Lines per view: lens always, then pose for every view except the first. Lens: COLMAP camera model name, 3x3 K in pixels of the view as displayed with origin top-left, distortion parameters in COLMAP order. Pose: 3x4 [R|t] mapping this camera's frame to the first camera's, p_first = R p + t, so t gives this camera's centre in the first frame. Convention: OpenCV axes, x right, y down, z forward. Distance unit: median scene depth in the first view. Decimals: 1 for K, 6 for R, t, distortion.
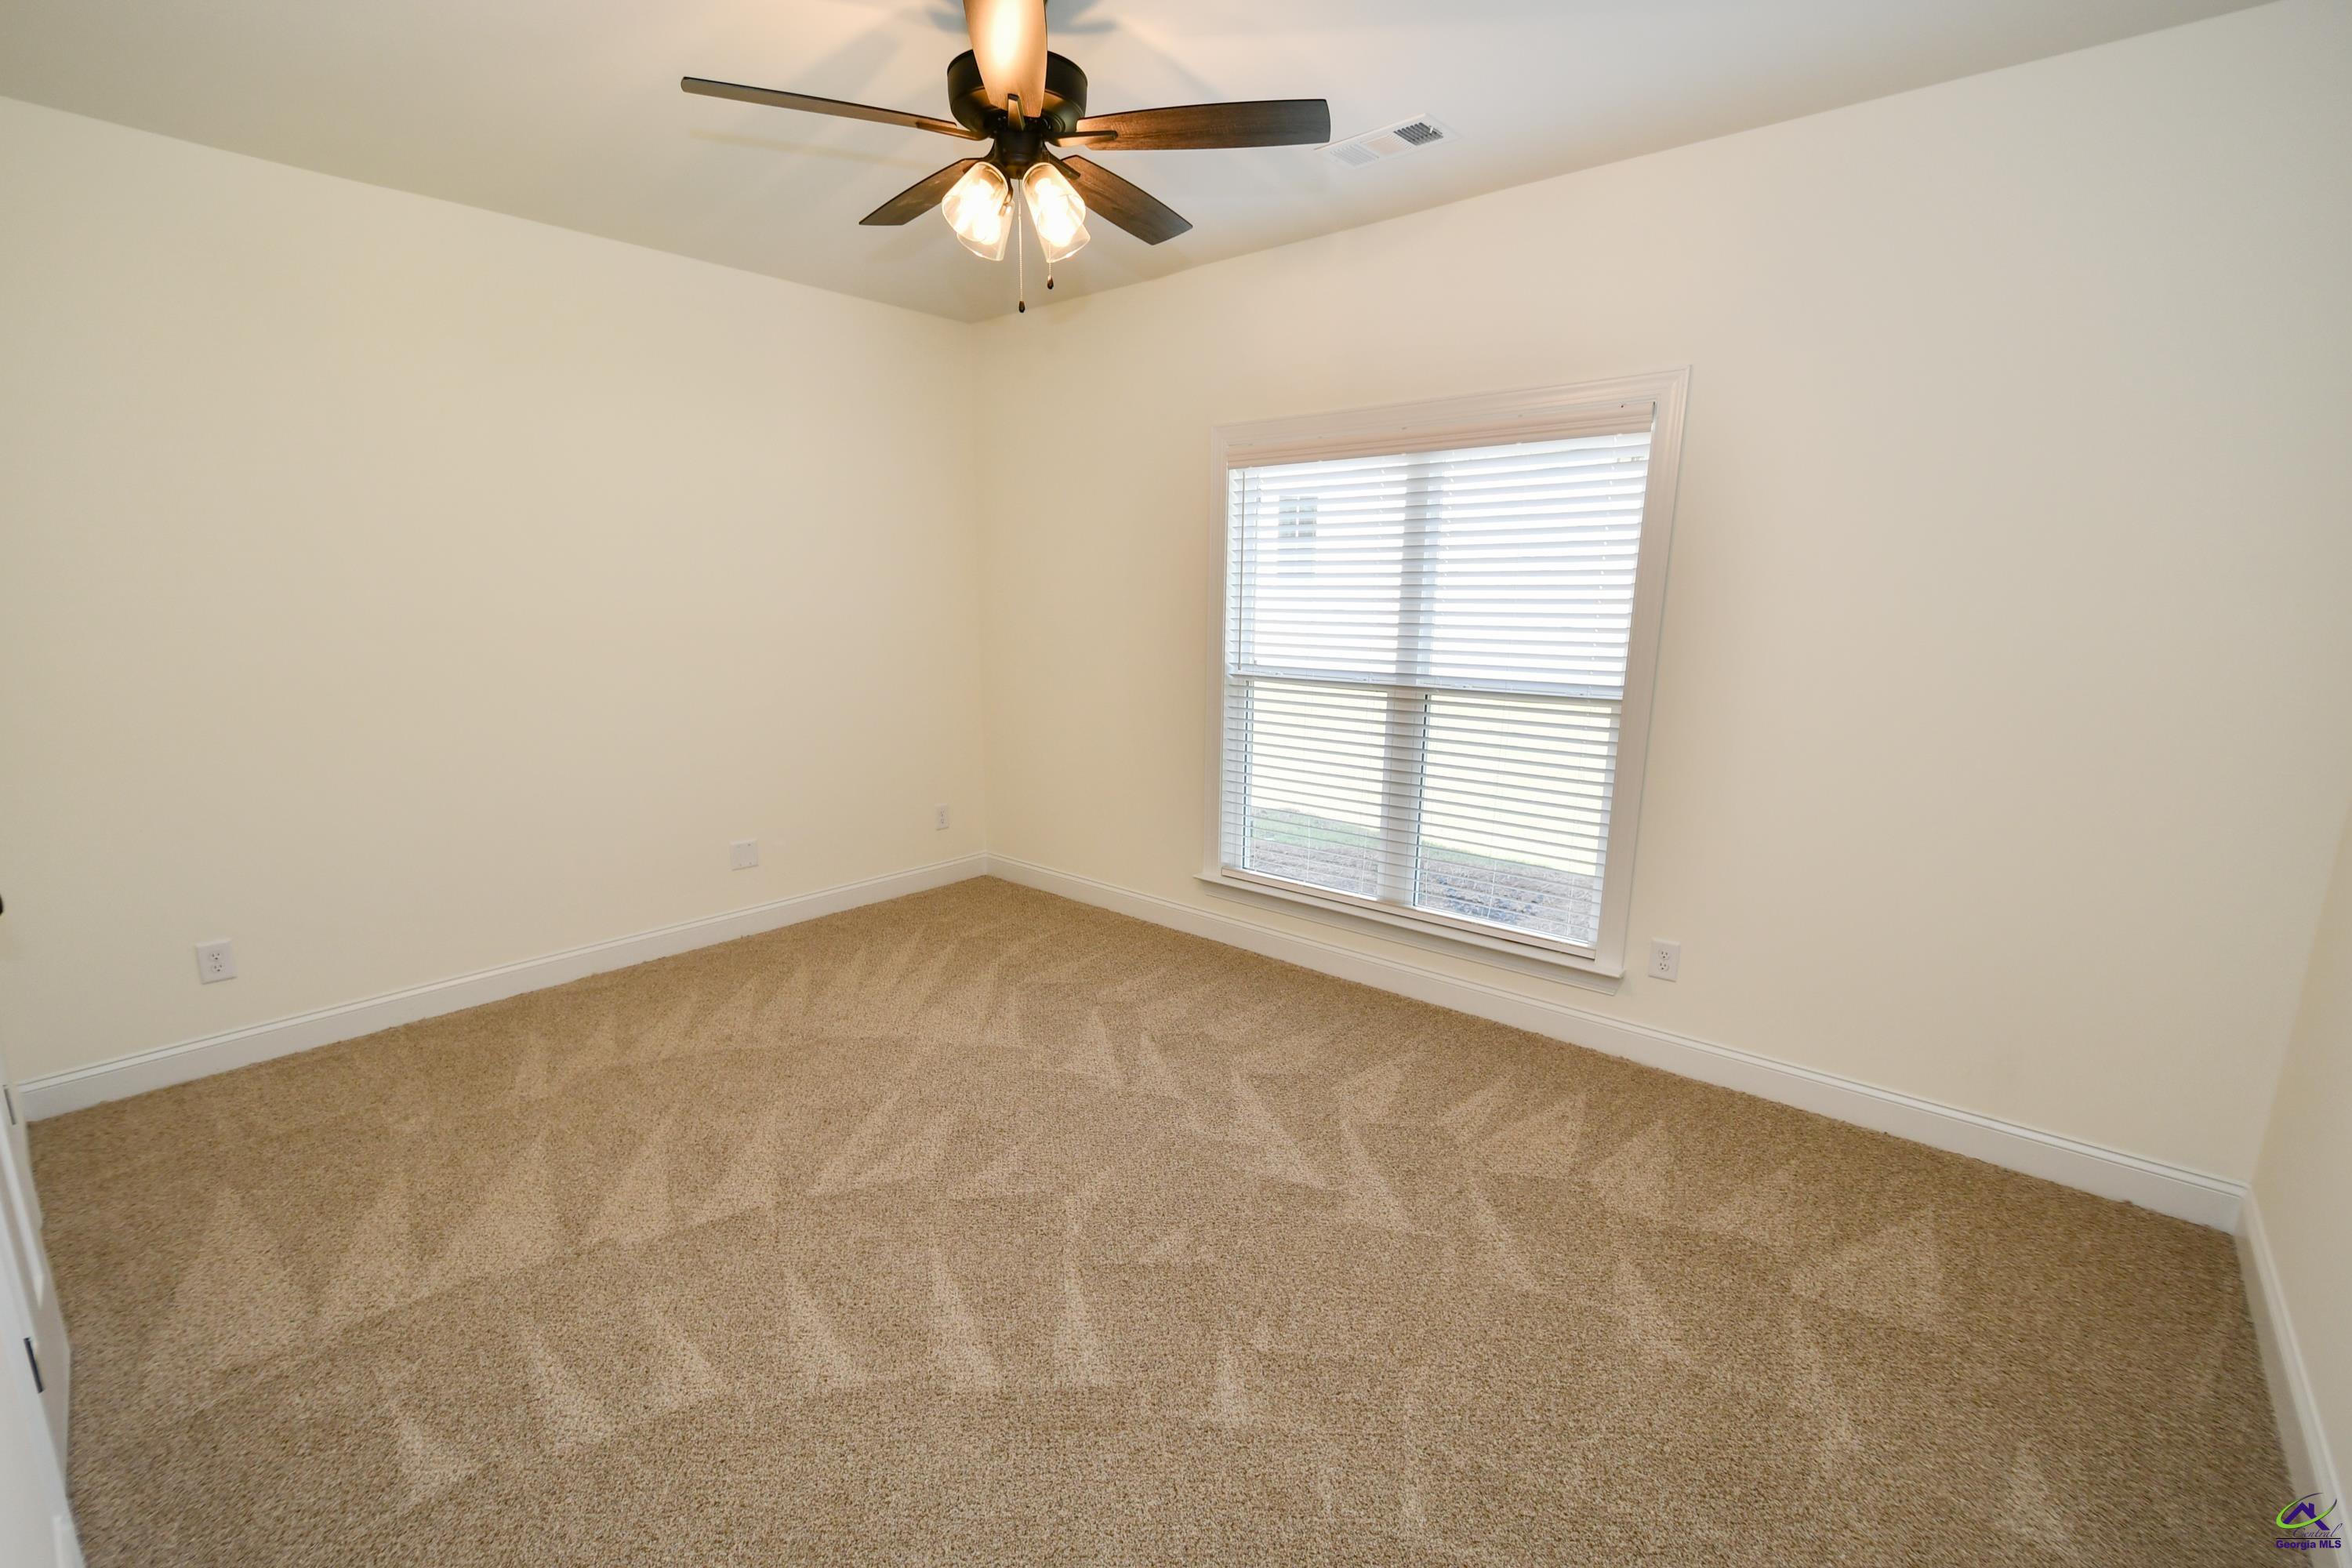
lens RADIAL K [[1033.0, 0, 1151.3], [0, 1033.0, 809.8], [0, 0, 1]] dist [0.003912, -0.006967]
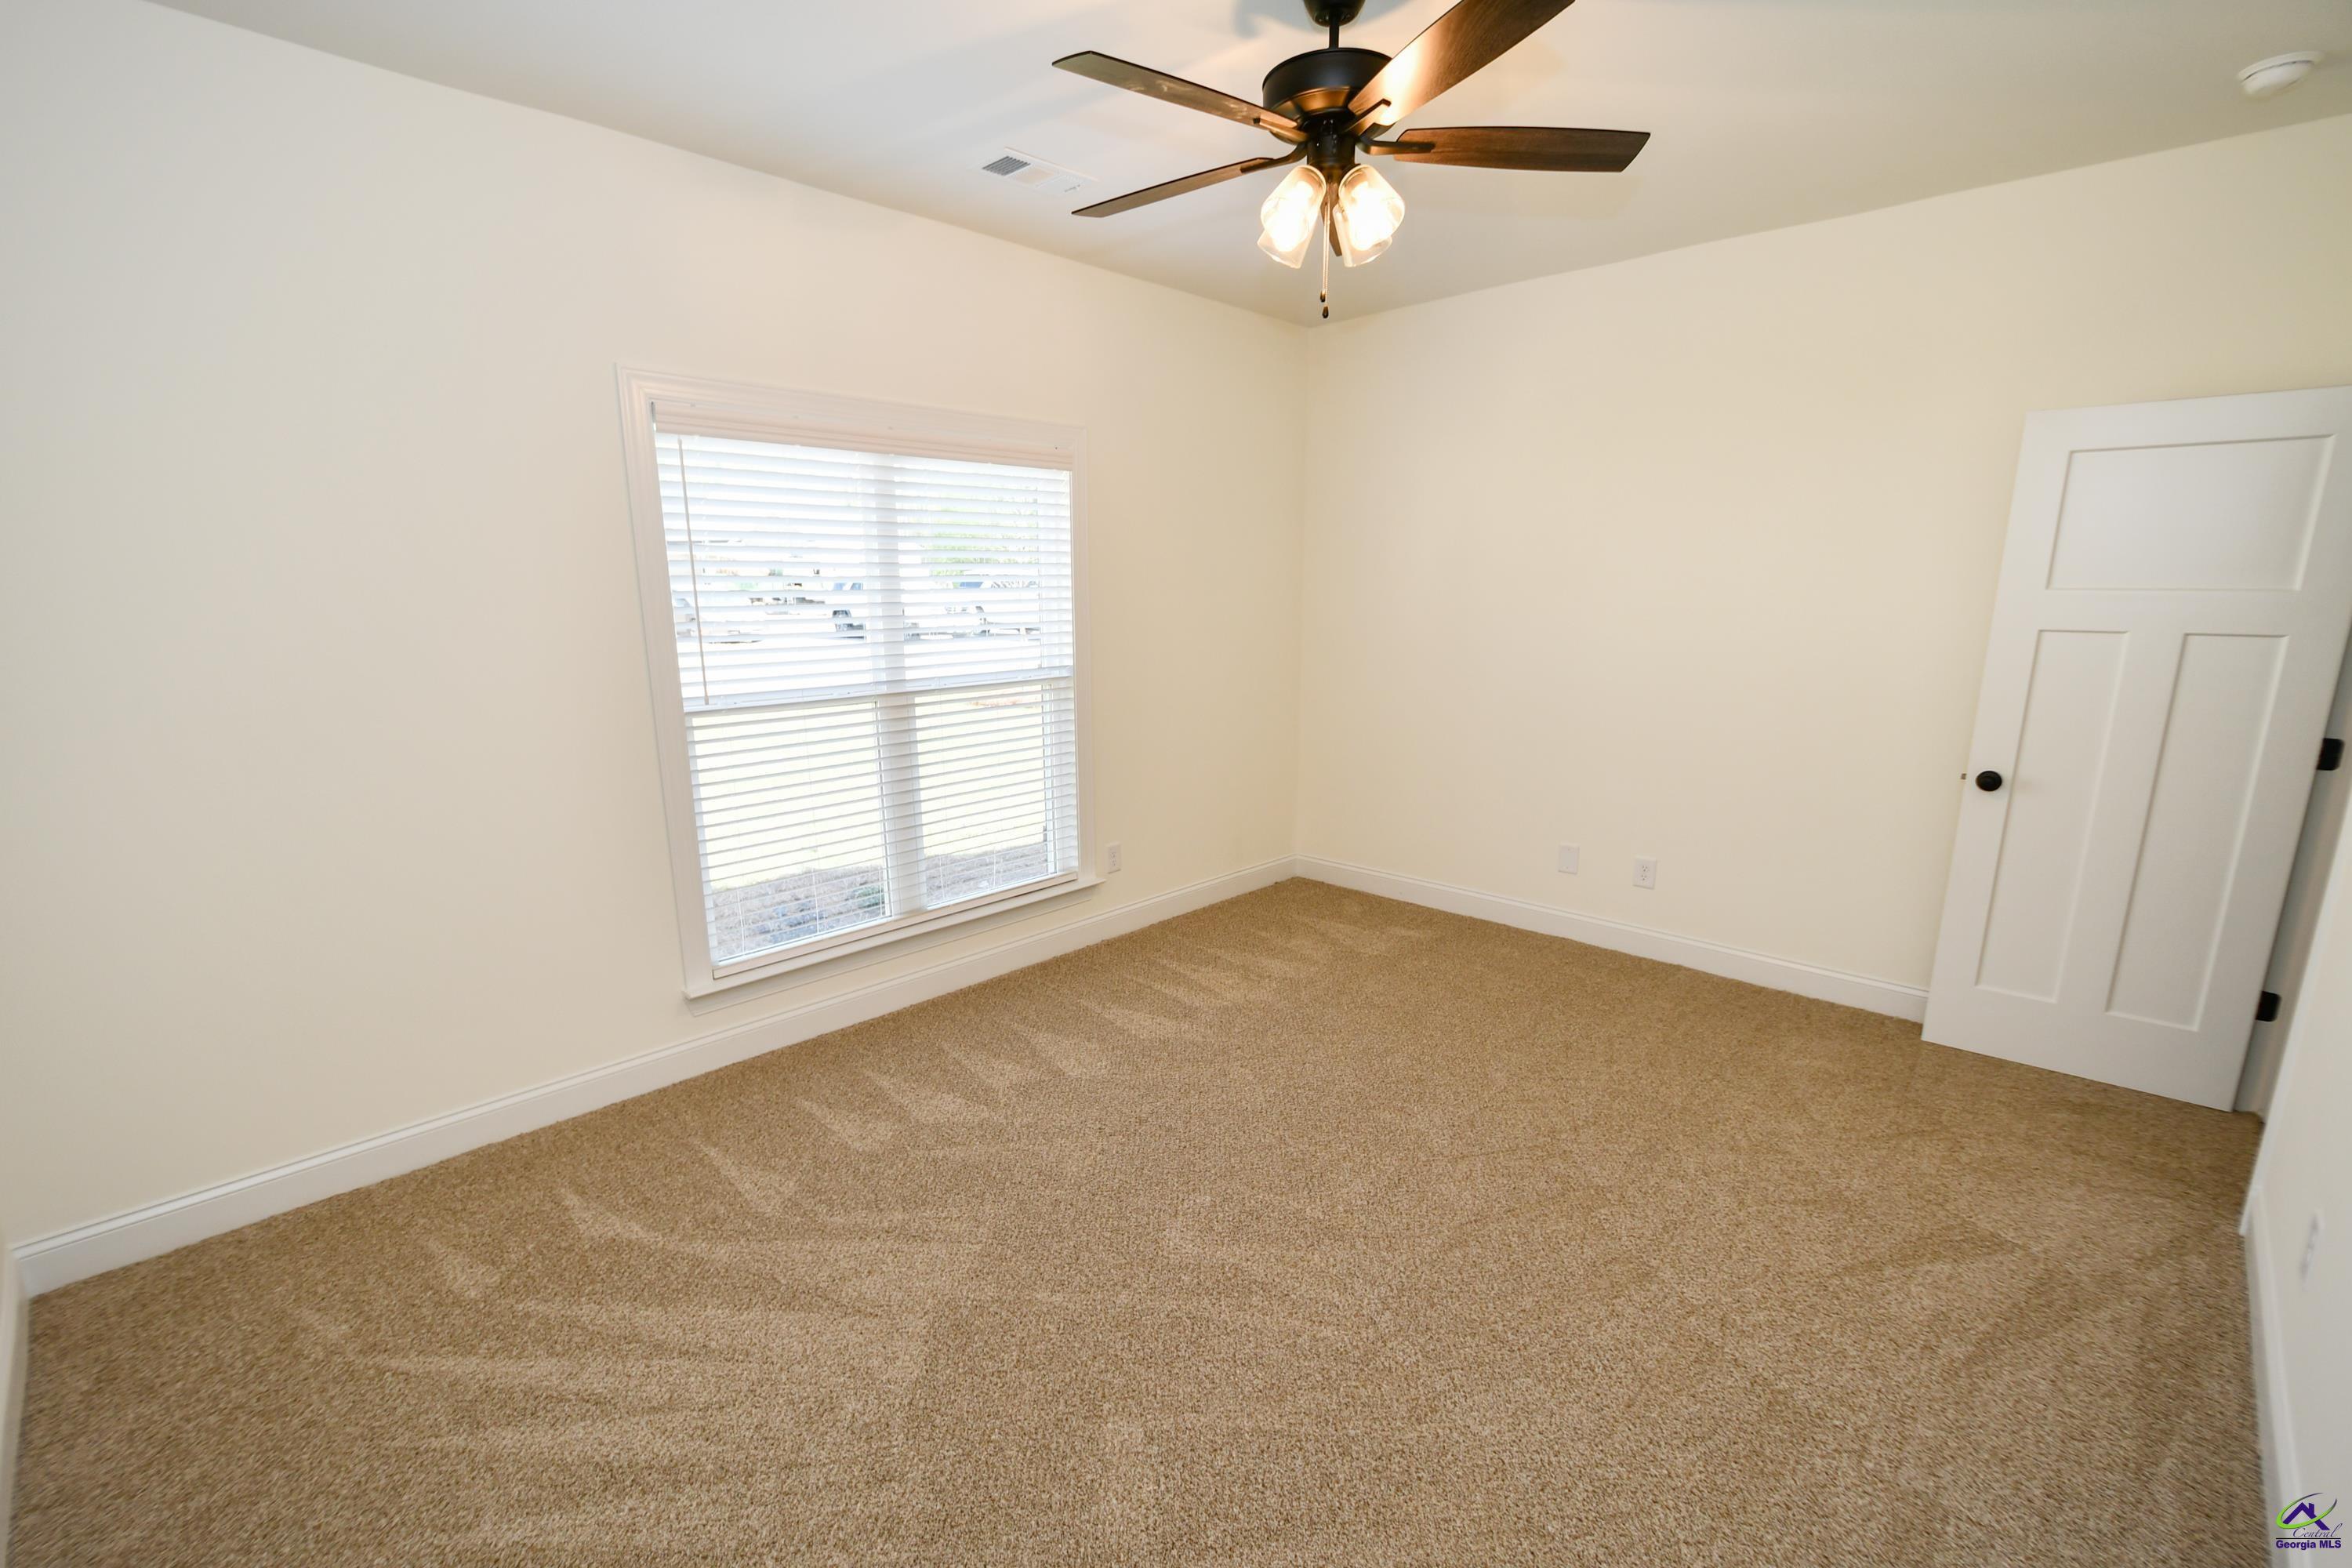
lens RADIAL K [[1033.0, 0, 1151.3], [0, 1033.0, 809.8], [0, 0, 1]] dist [0.003912, -0.006967]
pose [[0.051158, -0.220521, 0.974040, -0.716633], [0.214497, 0.954982, 0.204940, -0.162220], [-0.975384, 0.198444, 0.096156, 0.690058]]
